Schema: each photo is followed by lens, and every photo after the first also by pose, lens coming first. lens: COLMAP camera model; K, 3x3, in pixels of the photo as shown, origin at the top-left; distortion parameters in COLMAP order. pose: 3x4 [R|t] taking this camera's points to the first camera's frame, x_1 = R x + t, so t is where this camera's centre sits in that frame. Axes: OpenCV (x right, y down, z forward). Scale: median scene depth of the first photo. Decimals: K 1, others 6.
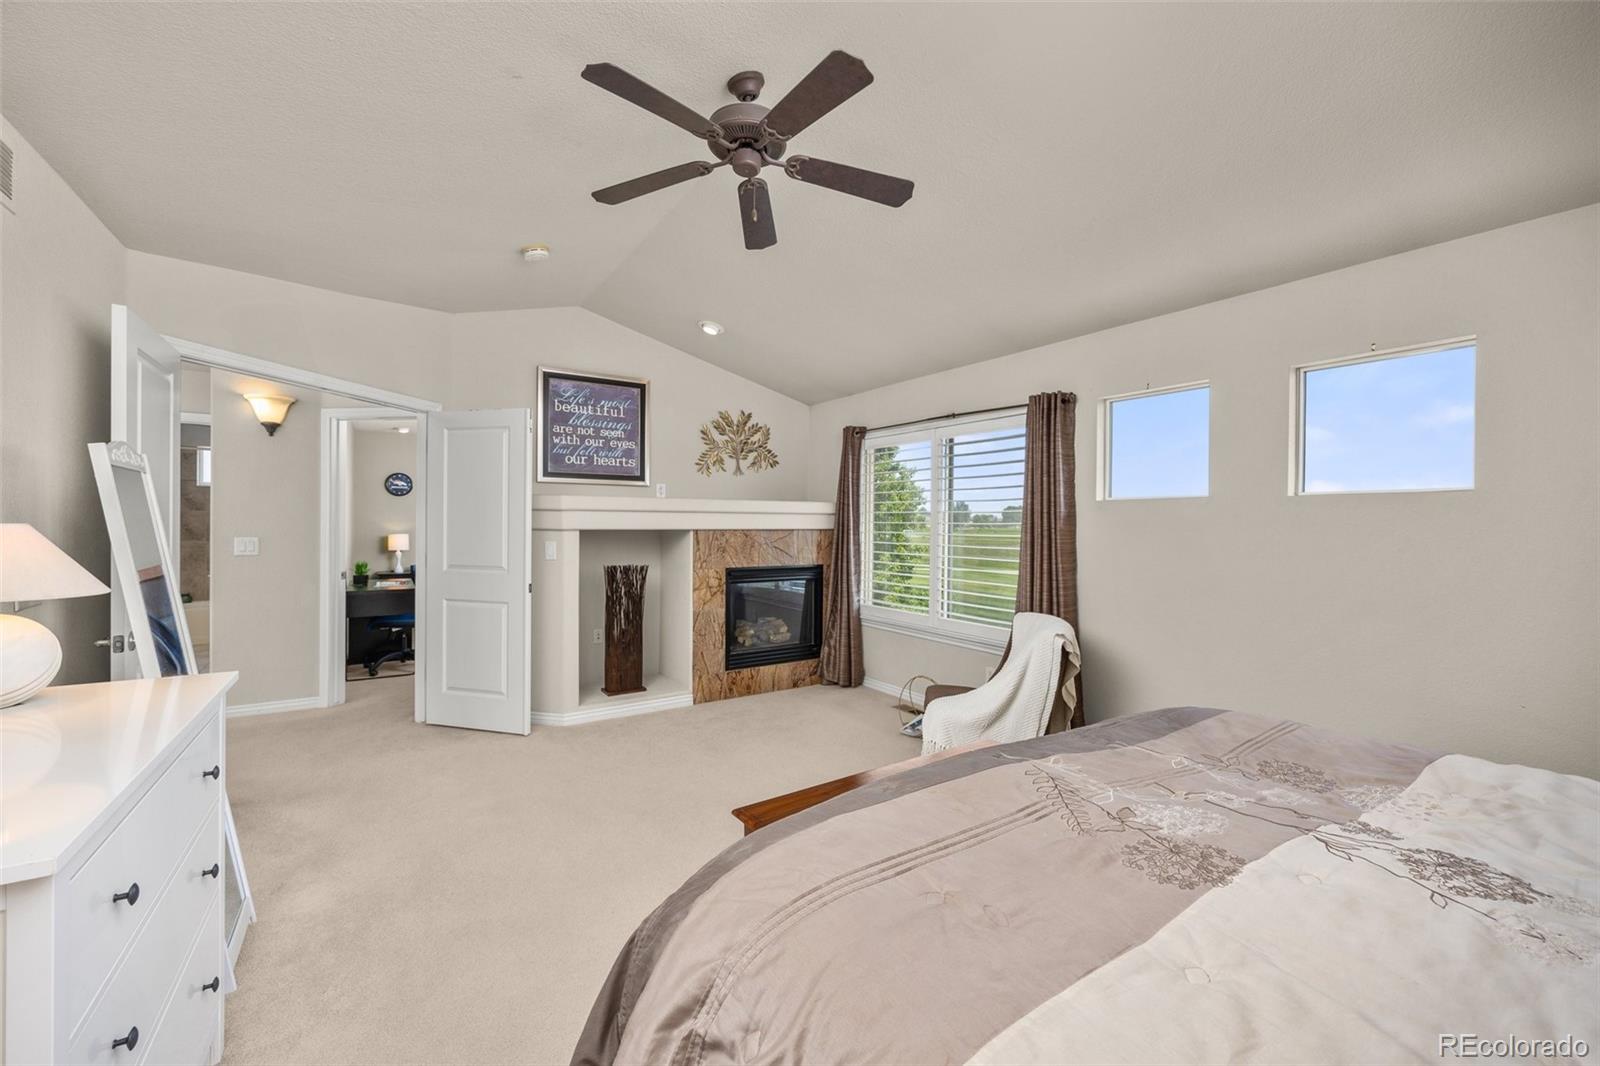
lens RADIAL K [[647.5, 0, 805.1], [0, 647.5, 518.9], [0, 0, 1]] dist [-0.003294, 0.000055]
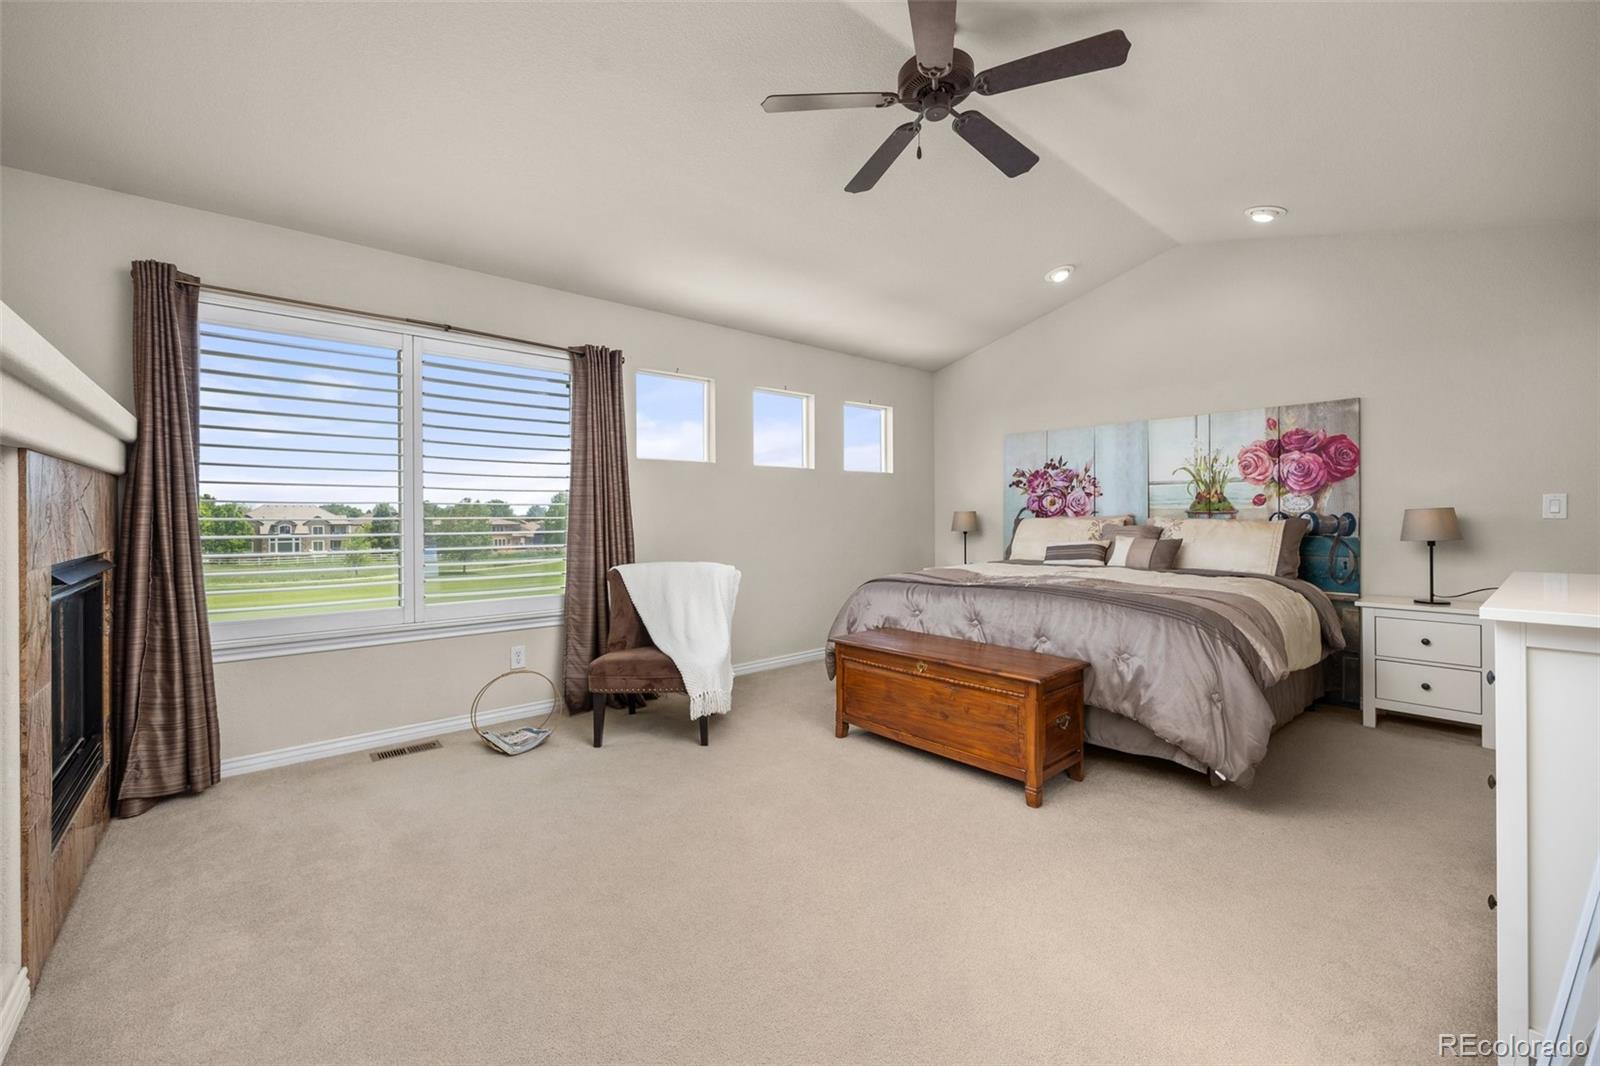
lens RADIAL K [[647.5, 0, 805.1], [0, 647.5, 518.9], [0, 0, 1]] dist [-0.003294, 0.000055]
pose [[-0.136860, -0.017844, 0.990430, -0.680883], [0.001198, 0.999834, 0.018179, 0.055851], [-0.990590, 0.003674, -0.136816, 0.840818]]
